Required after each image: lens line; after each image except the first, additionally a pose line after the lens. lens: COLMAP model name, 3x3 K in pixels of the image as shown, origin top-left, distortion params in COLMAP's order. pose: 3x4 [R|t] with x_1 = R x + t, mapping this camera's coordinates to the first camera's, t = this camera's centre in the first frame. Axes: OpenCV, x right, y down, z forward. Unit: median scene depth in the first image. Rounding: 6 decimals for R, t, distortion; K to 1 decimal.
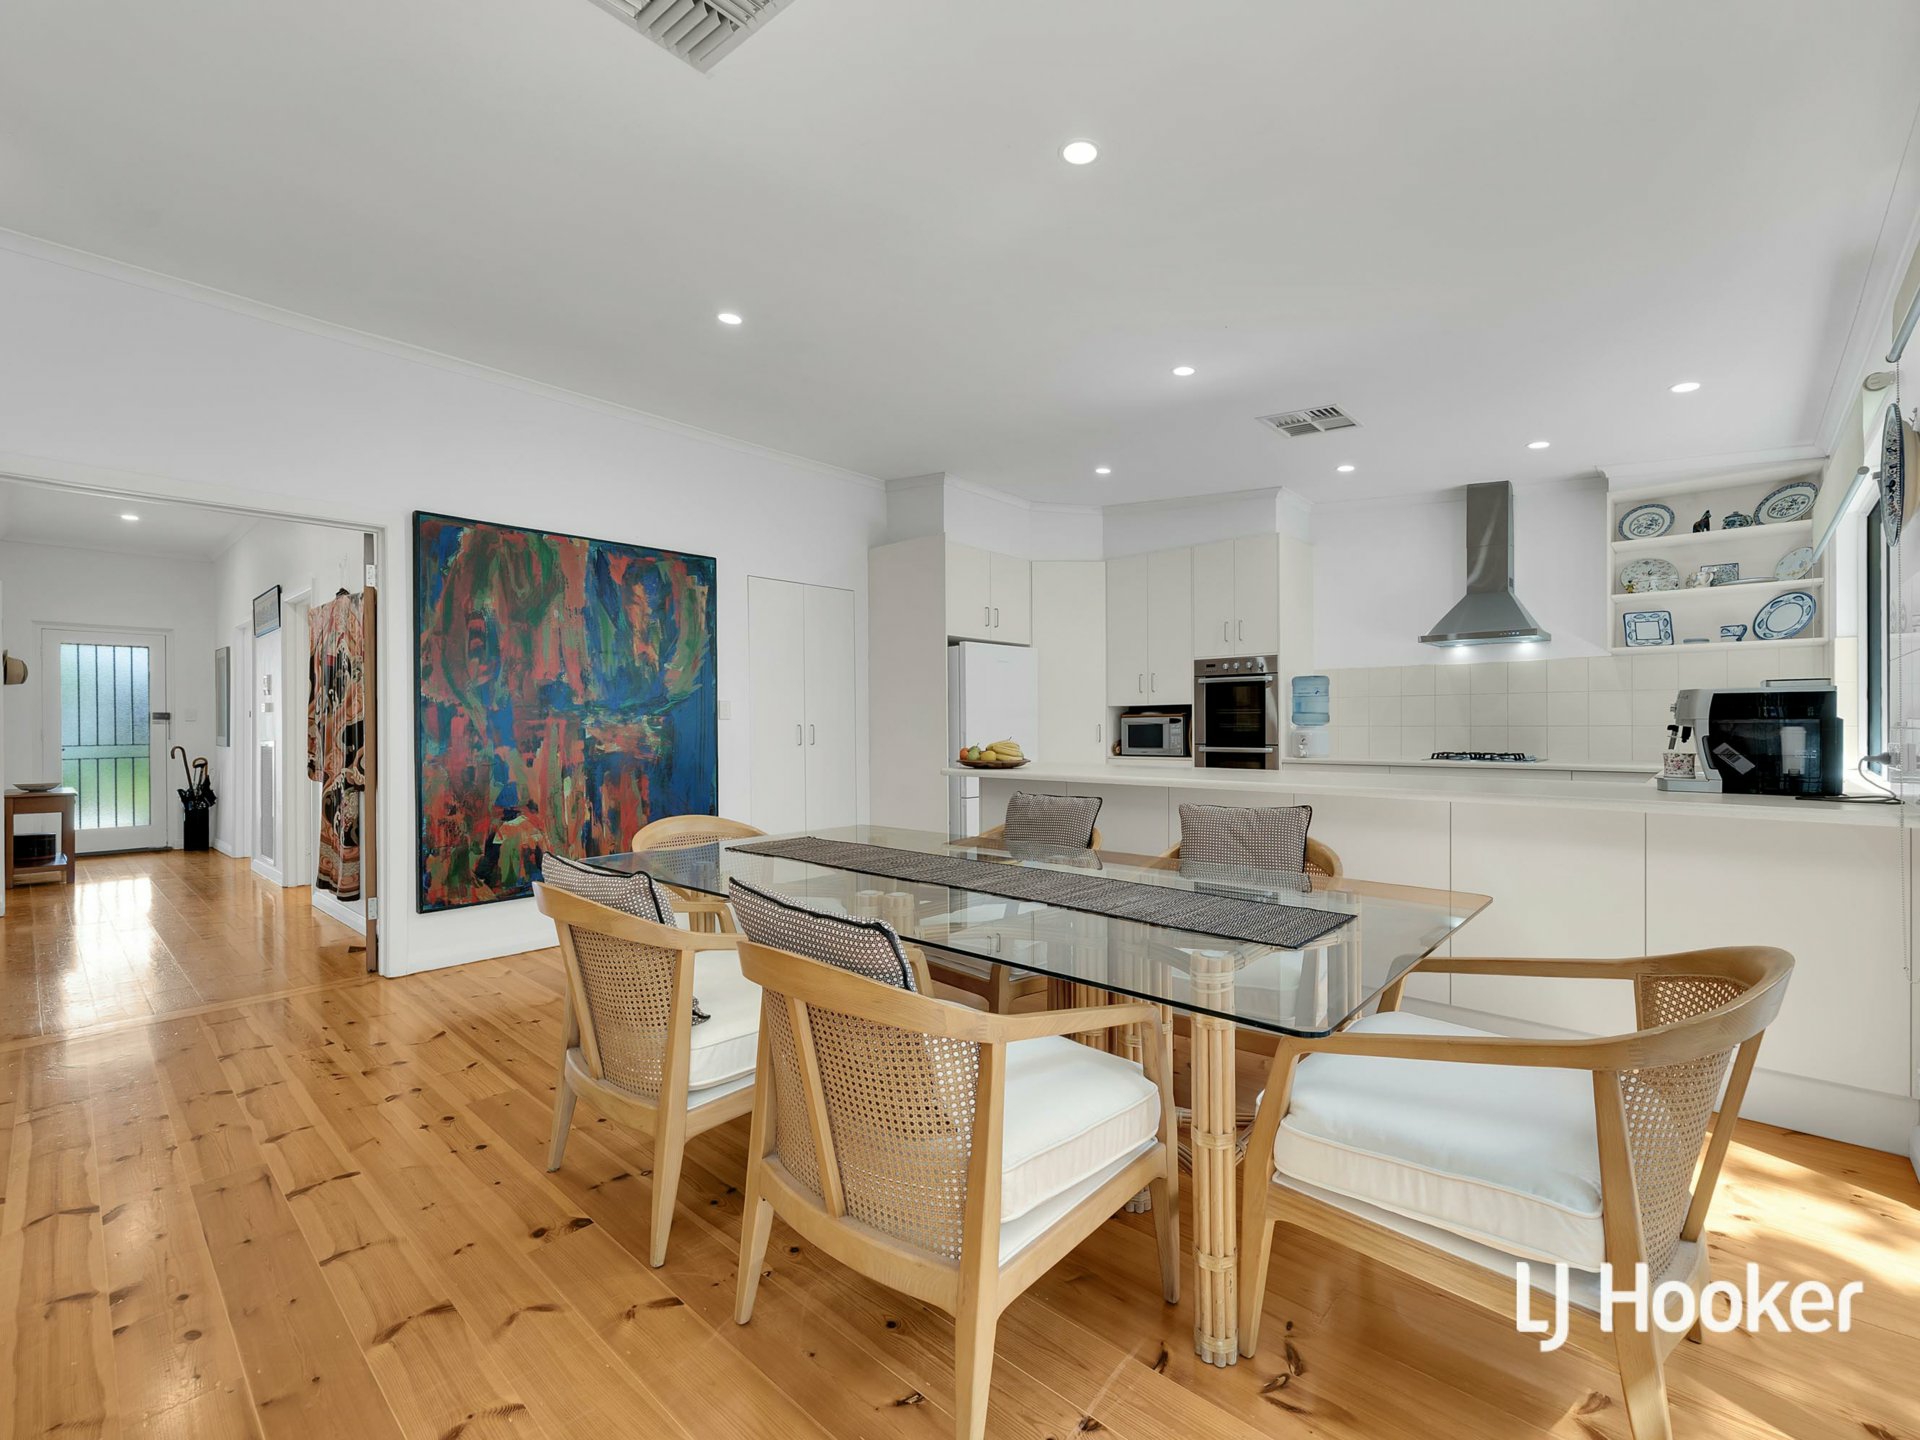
lens RADIAL K [[834.8, 0, 965.8], [0, 834.8, 719.5], [0, 0, 1]] dist [-0.004622, 0.001383]
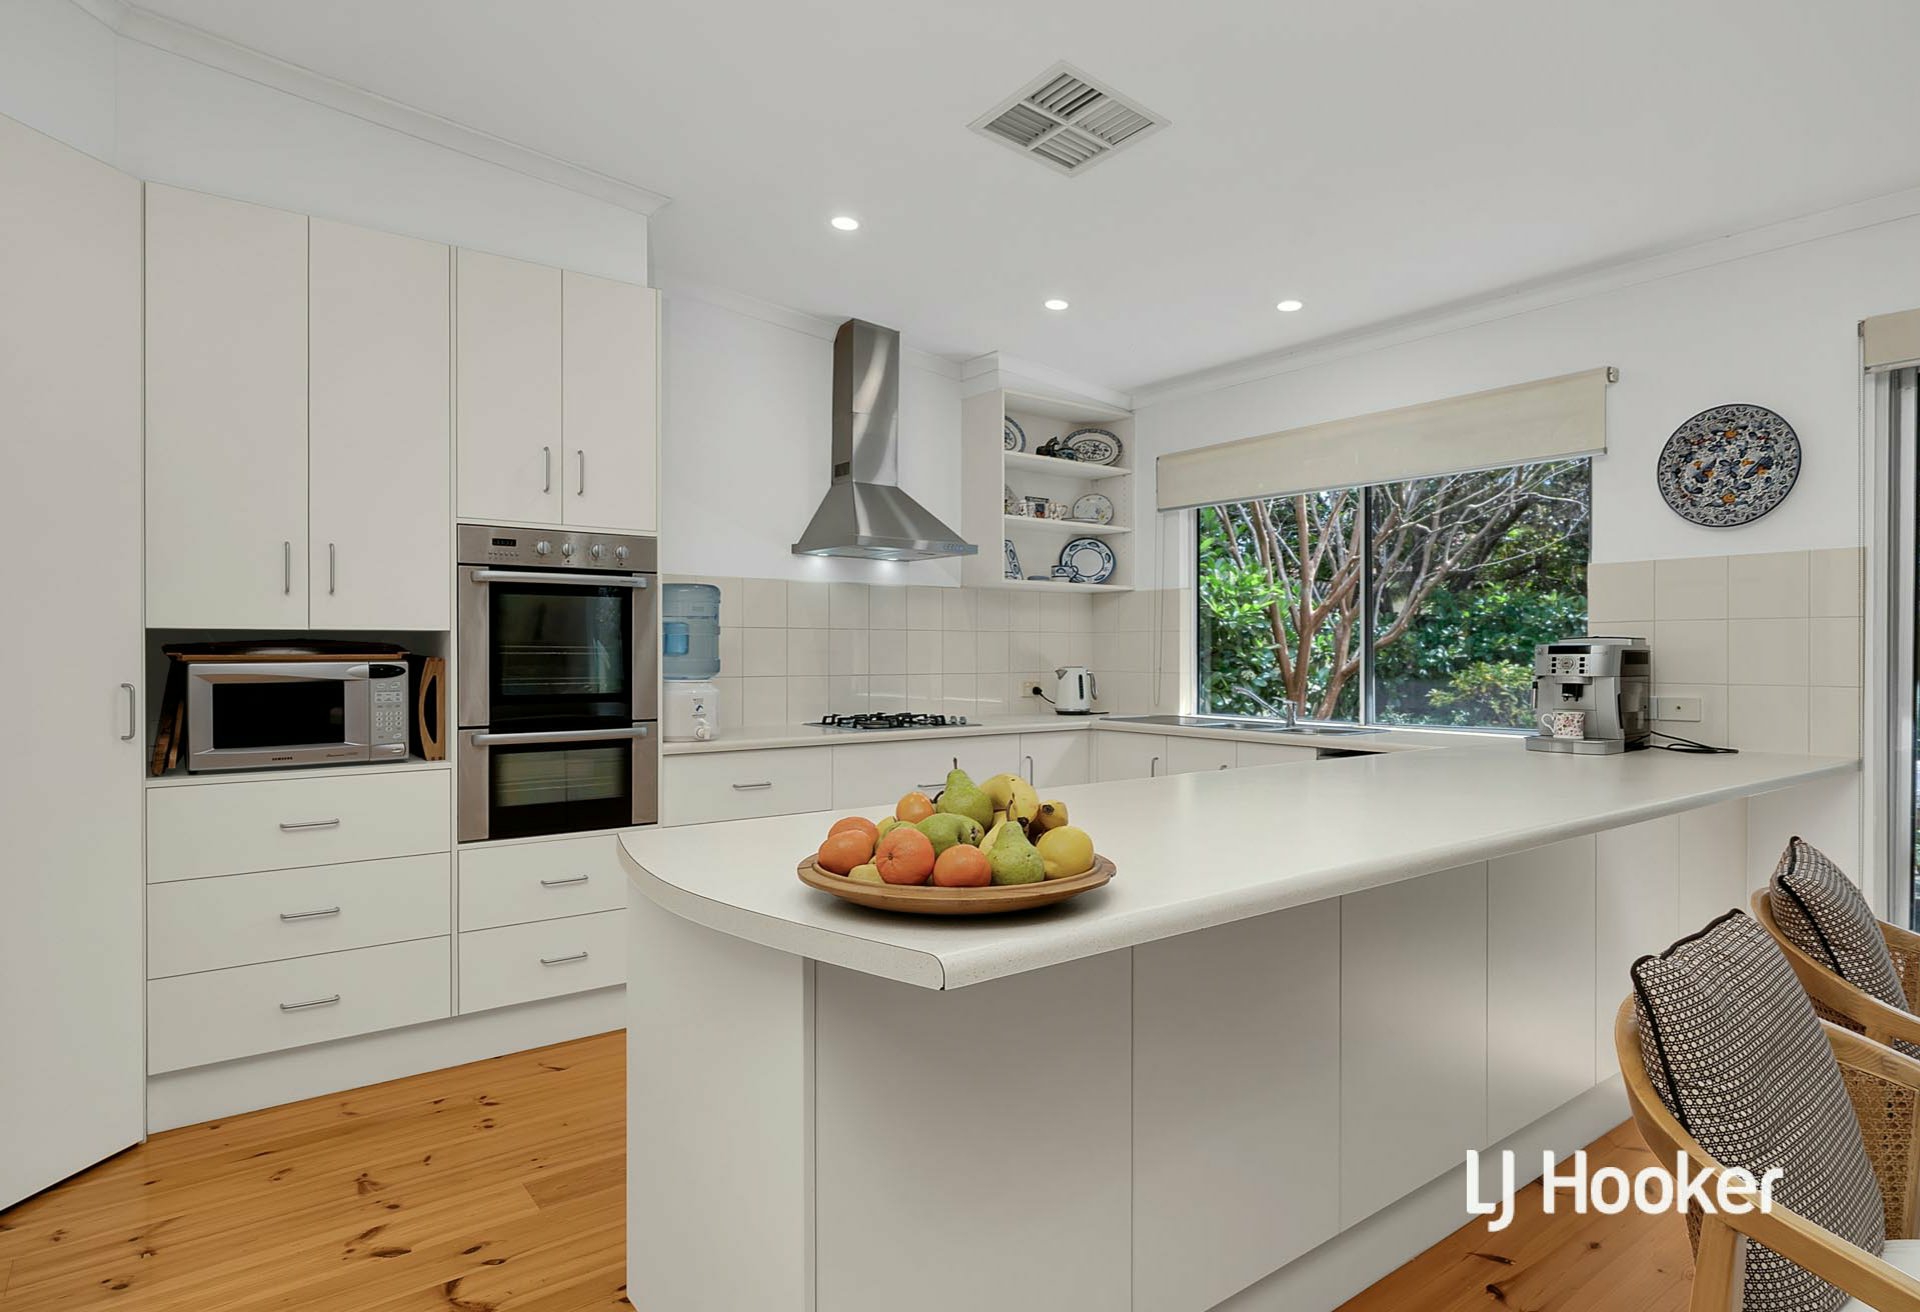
lens RADIAL K [[1052.4, 0, 965.2], [0, 1052.4, 661.5], [0, 0, 1]] dist [-0.006497, 0.001263]
pose [[0.178209, -0.003093, 0.983988, -0.243631], [-0.006658, 0.999968, 0.004349, -0.009338], [-0.983970, -0.007327, 0.178183, 0.853267]]
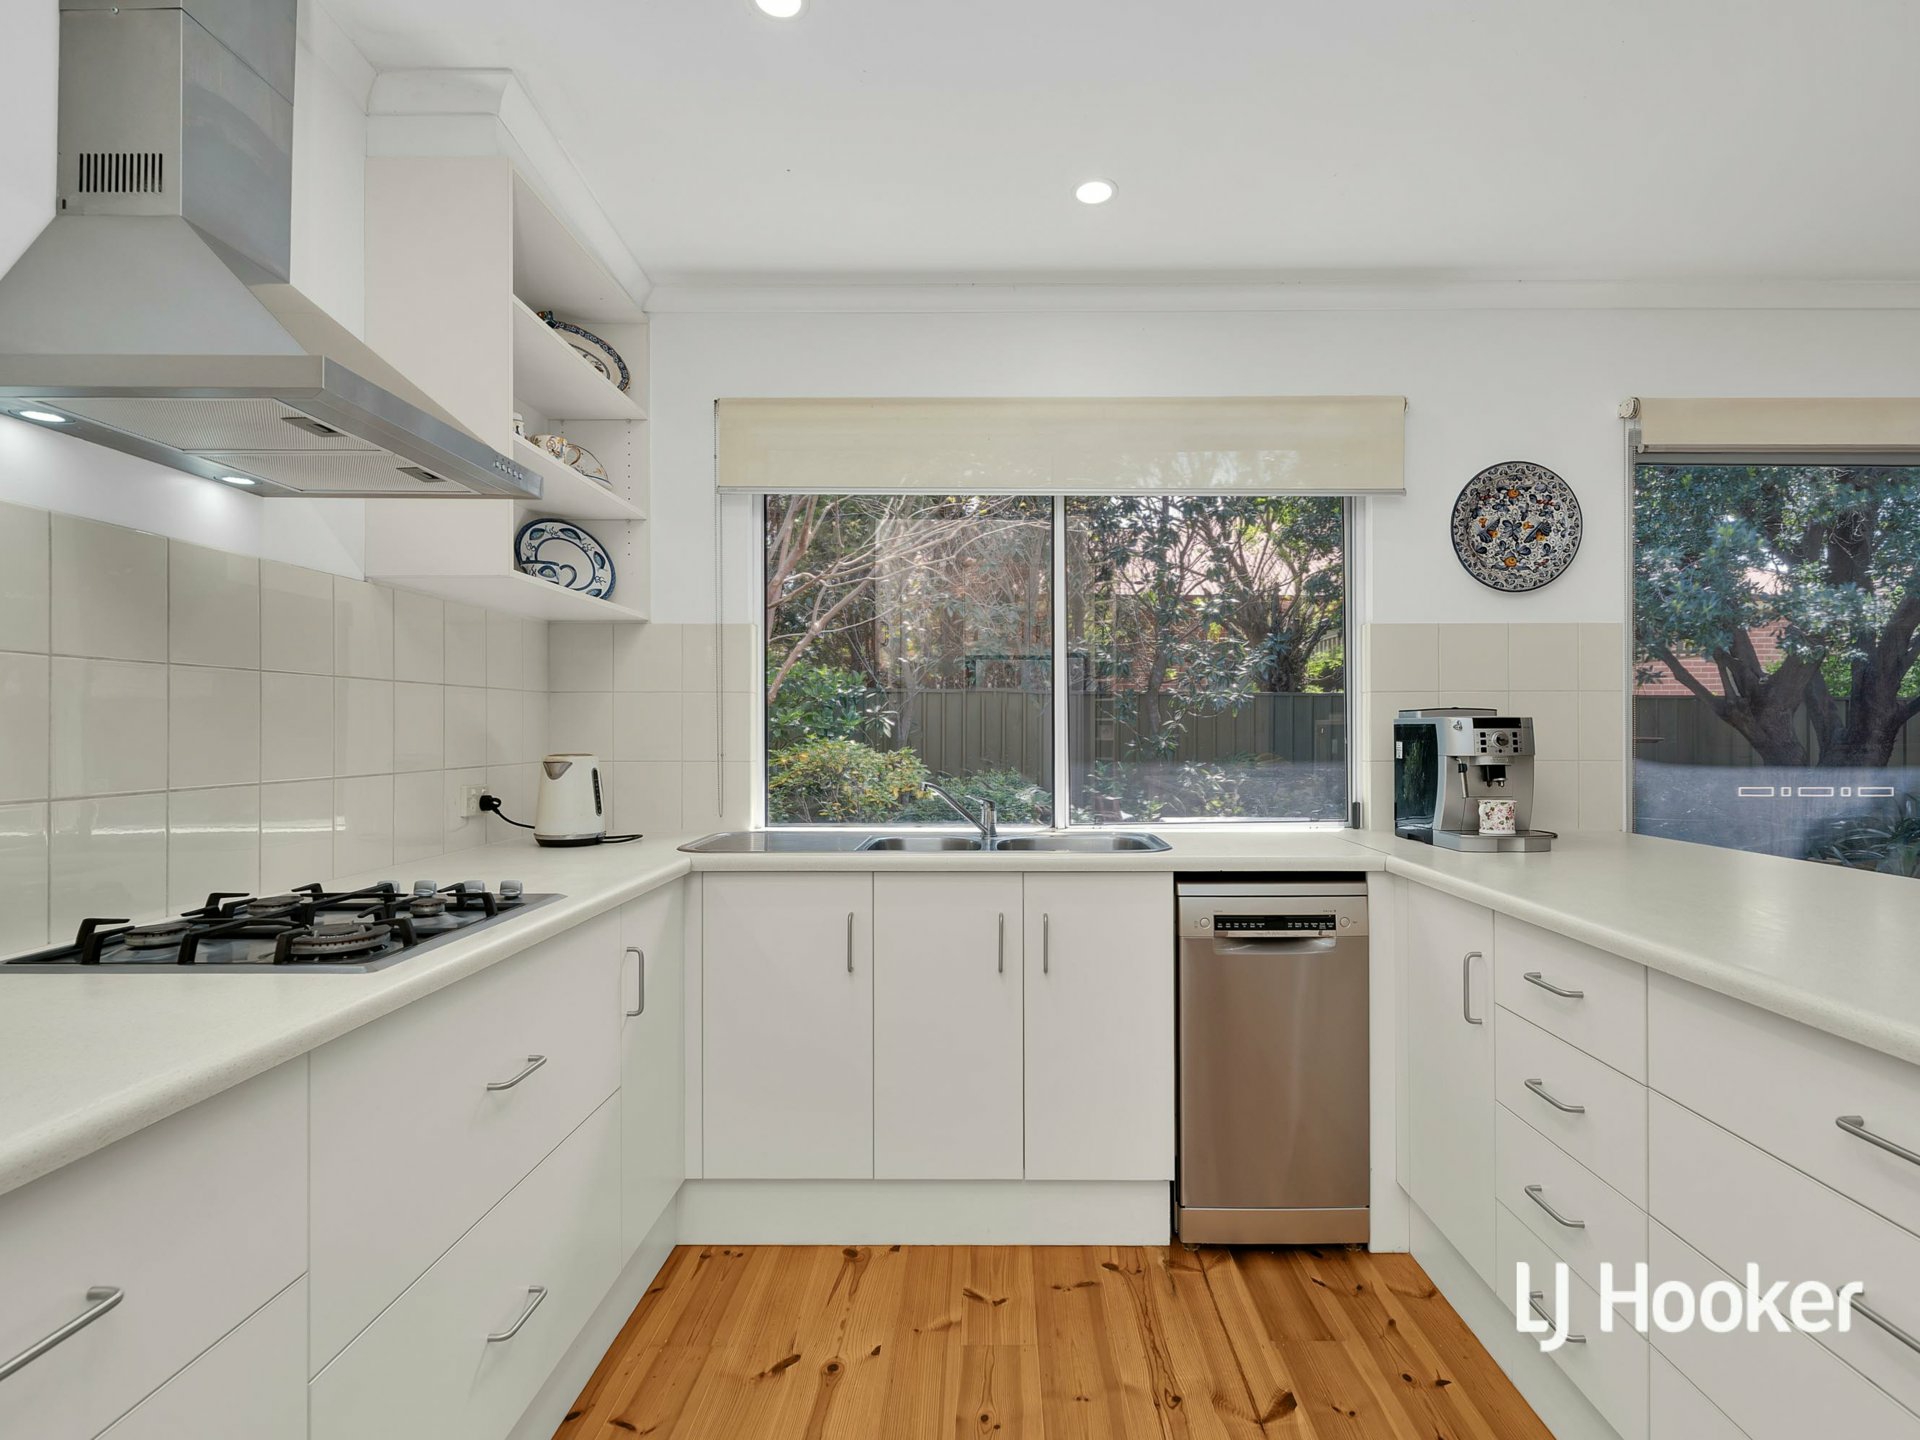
lens RADIAL K [[1020.5, 0, 962.0], [0, 1020.5, 724.9], [0, 0, 1]] dist [0.001670, 0.001966]
pose [[-0.672014, 0.007362, 0.740502, 0.299978], [0.000496, 0.999955, -0.009491, -0.010804], [-0.740538, -0.006011, -0.671987, 1.162996]]
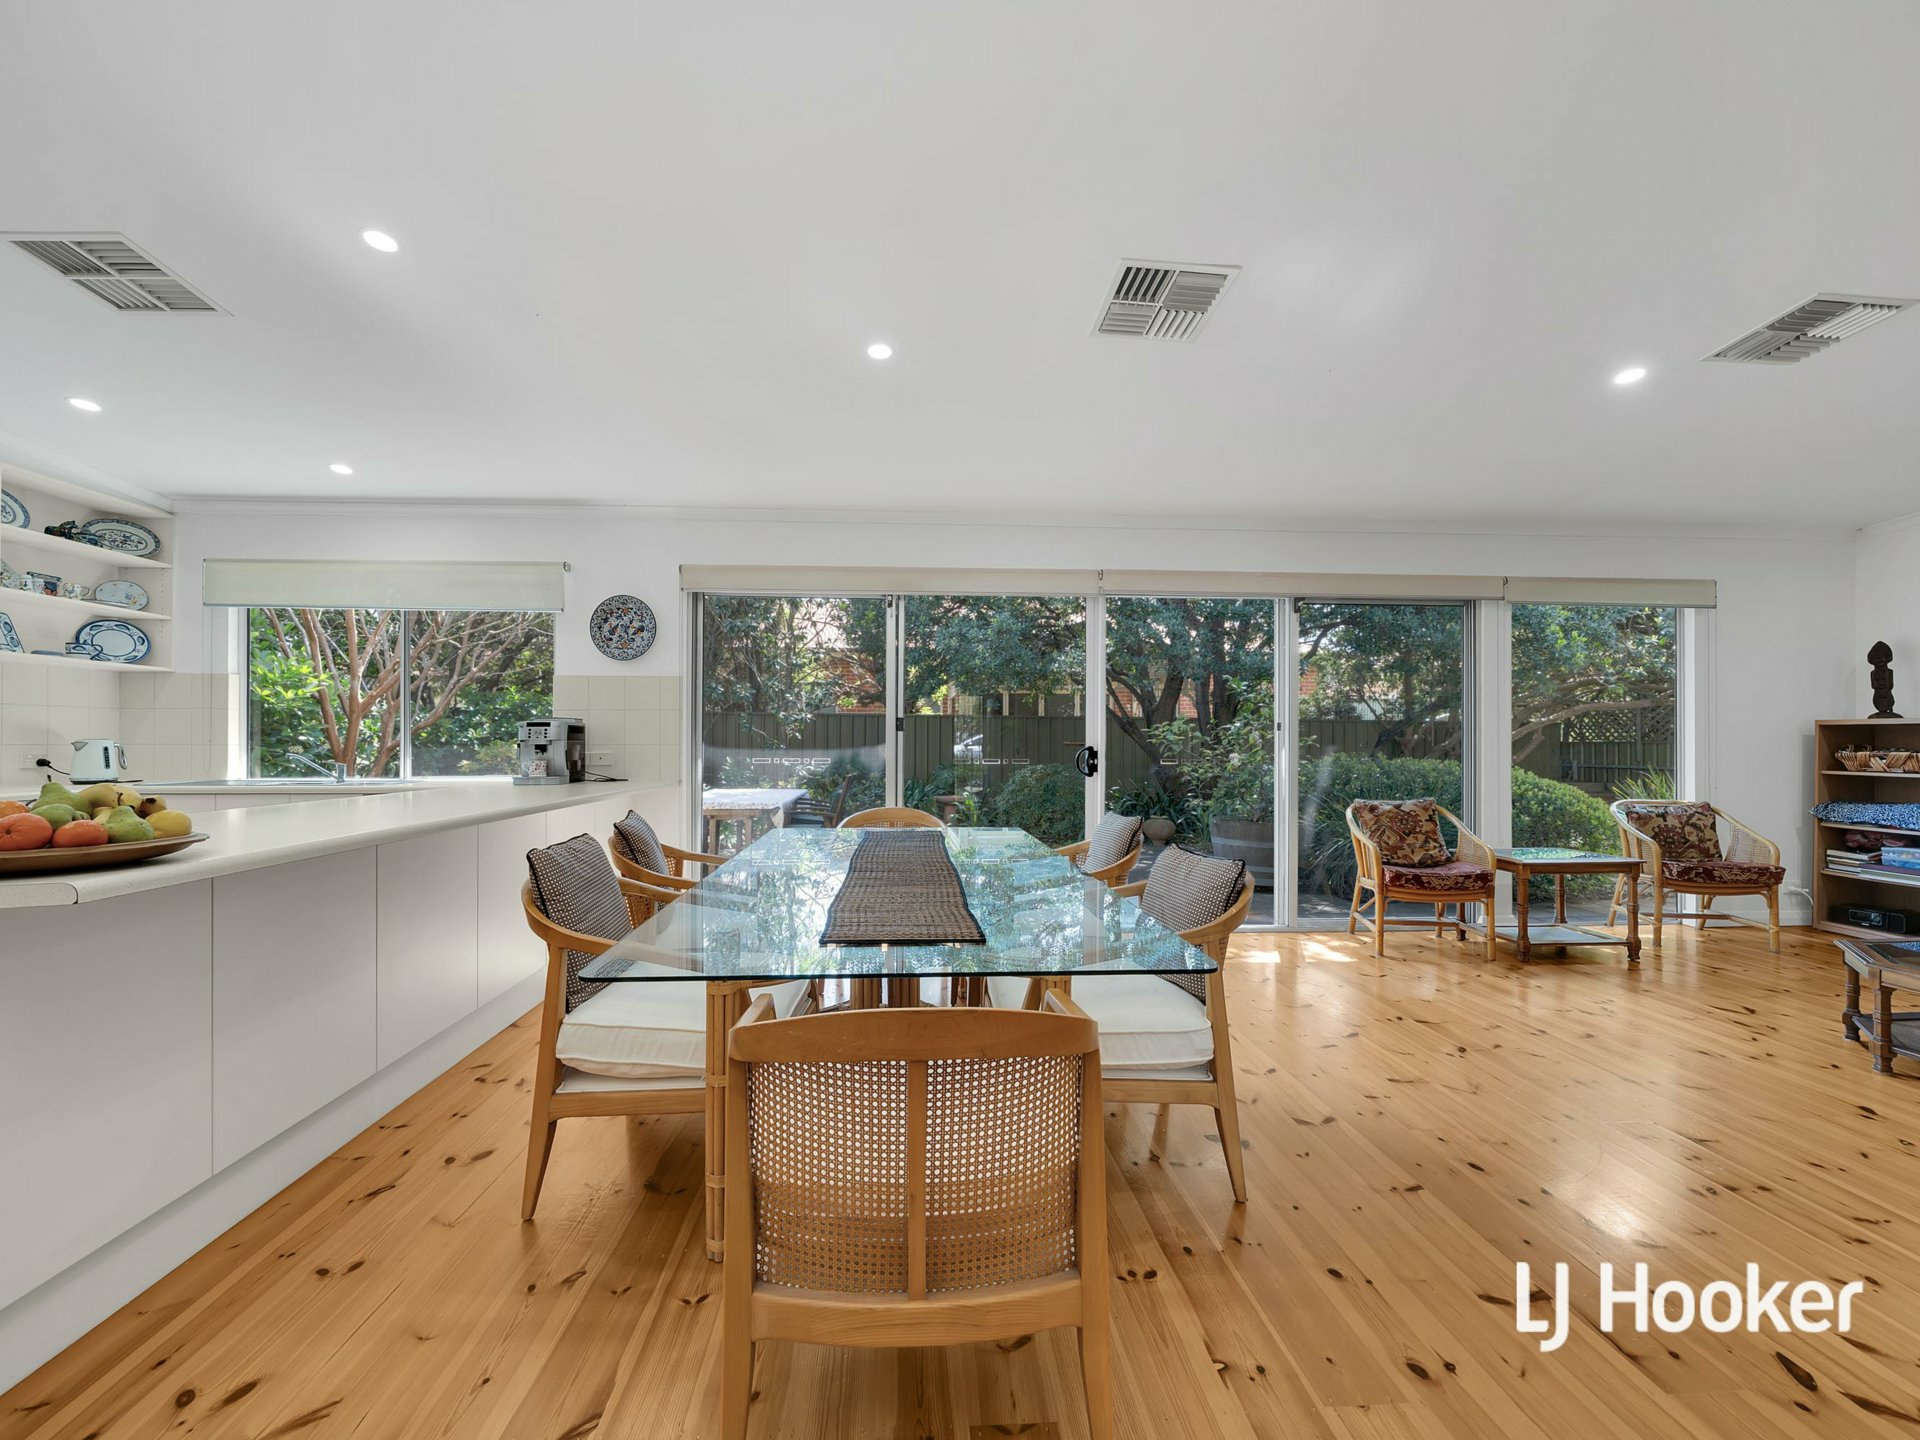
lens RADIAL K [[758.5, 0, 934.1], [0, 758.5, 735.7], [0, 0, 1]] dist [-0.005734, -0.000165]
pose [[-0.708450, 0.008437, 0.705710, -0.402330], [-0.002595, 0.999891, -0.014560, 0.006985], [-0.705756, -0.012147, -0.708351, 0.872472]]
